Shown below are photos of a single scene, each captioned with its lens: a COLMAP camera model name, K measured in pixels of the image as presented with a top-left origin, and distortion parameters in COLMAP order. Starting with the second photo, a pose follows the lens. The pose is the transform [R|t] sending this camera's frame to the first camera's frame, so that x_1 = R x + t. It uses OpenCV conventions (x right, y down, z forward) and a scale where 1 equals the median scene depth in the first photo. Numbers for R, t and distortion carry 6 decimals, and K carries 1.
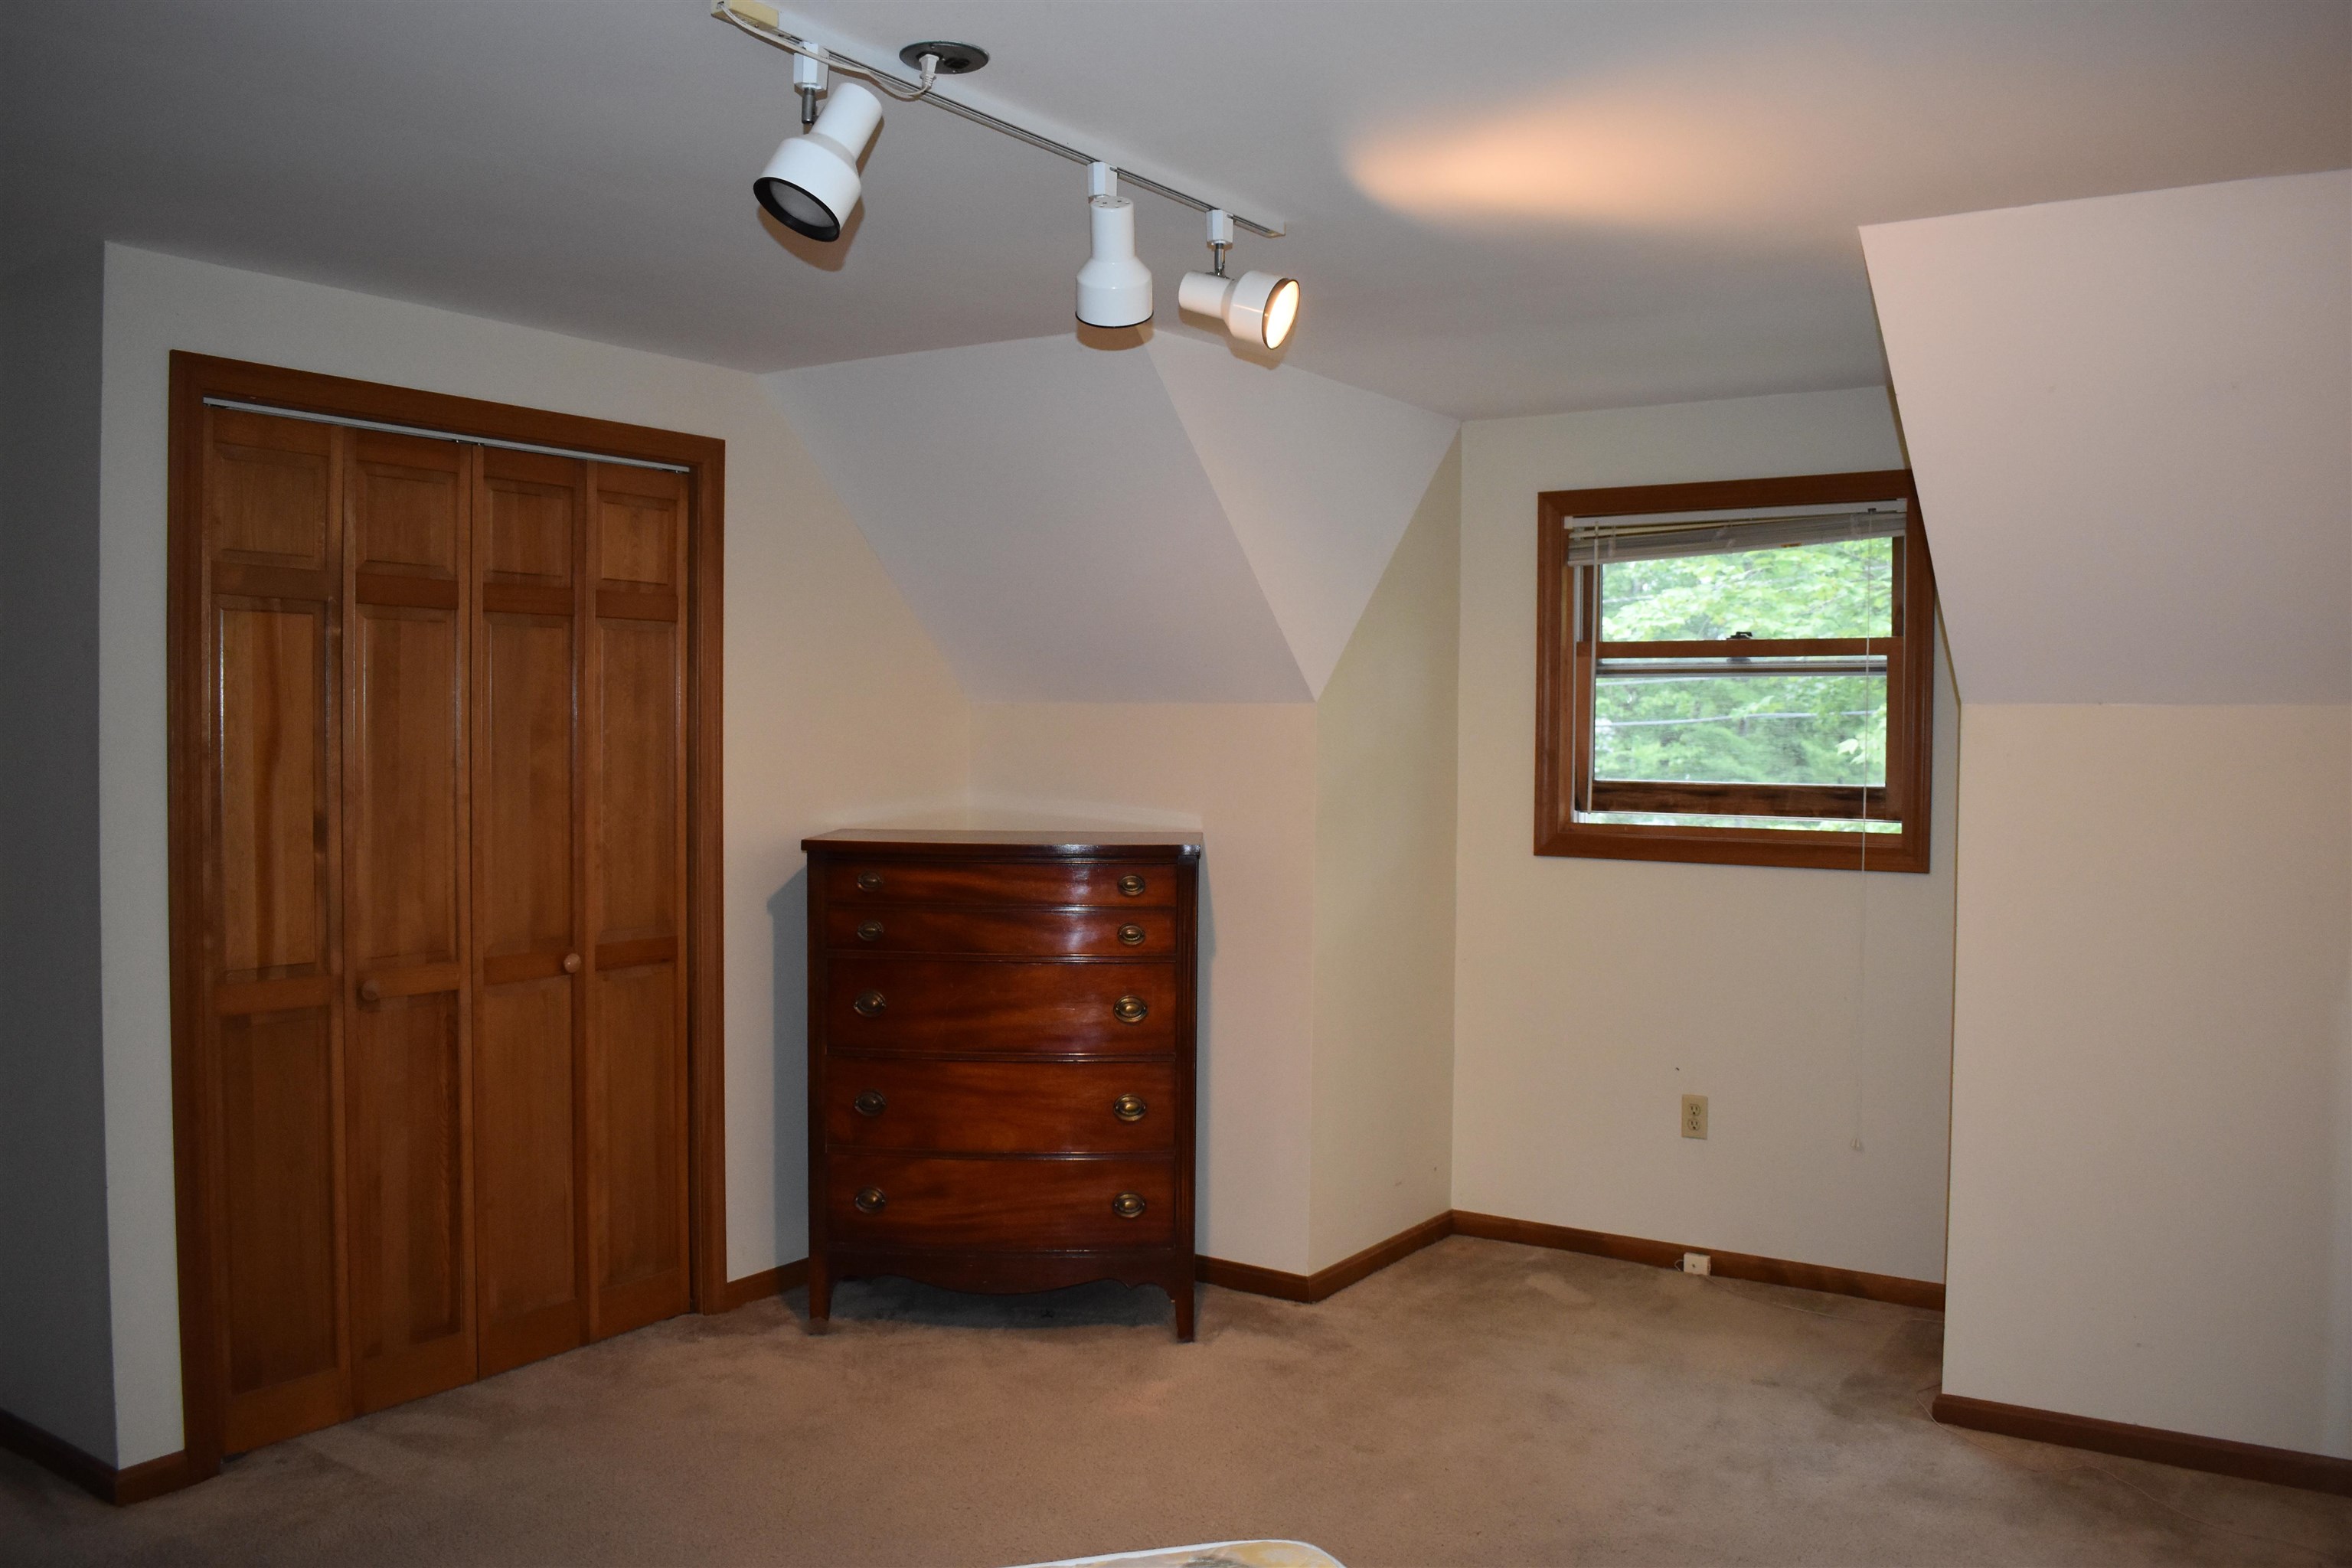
lens RADIAL K [[1876.4, 0, 1176.0], [0, 1876.4, 784.0], [0, 0, 1]] dist [-0.100794, 0.023137]
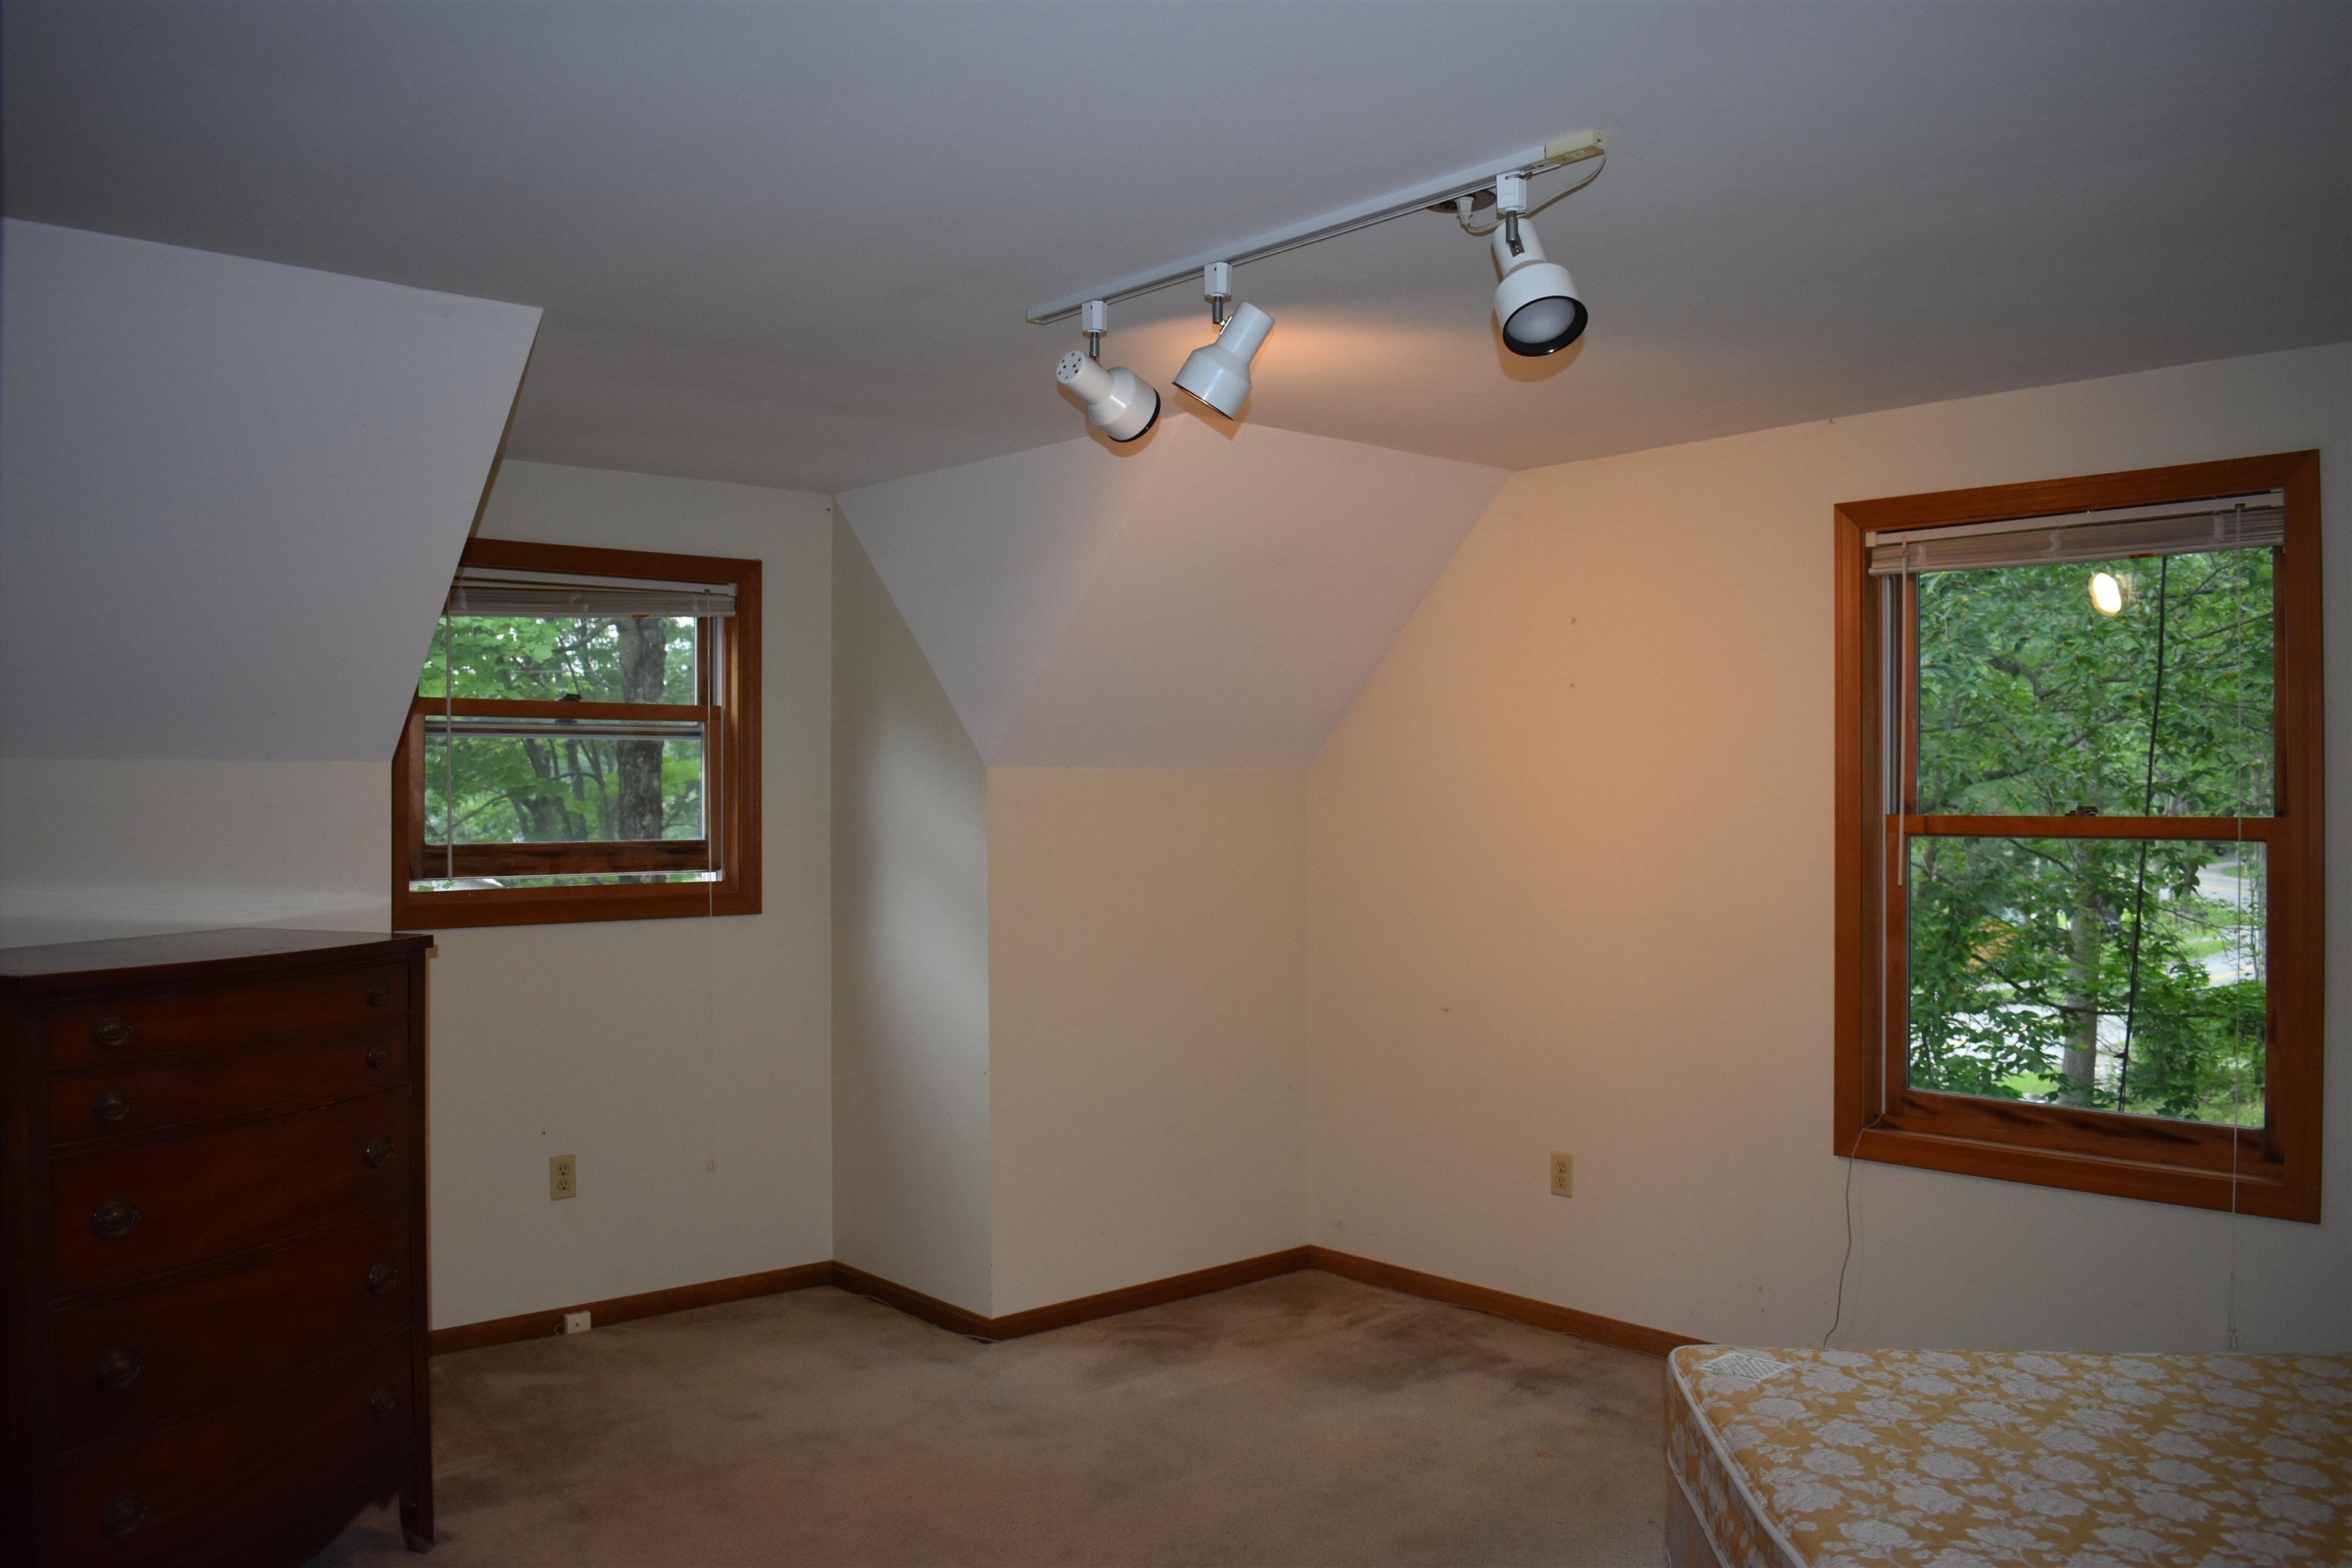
lens RADIAL K [[1876.4, 0, 1176.0], [0, 1876.4, 784.0], [0, 0, 1]] dist [-0.100794, 0.023137]
pose [[0.246277, -0.002508, 0.969196, -0.609629], [0.032729, 0.999448, -0.005730, -0.015965], [-0.968647, 0.033132, 0.246223, 0.432755]]
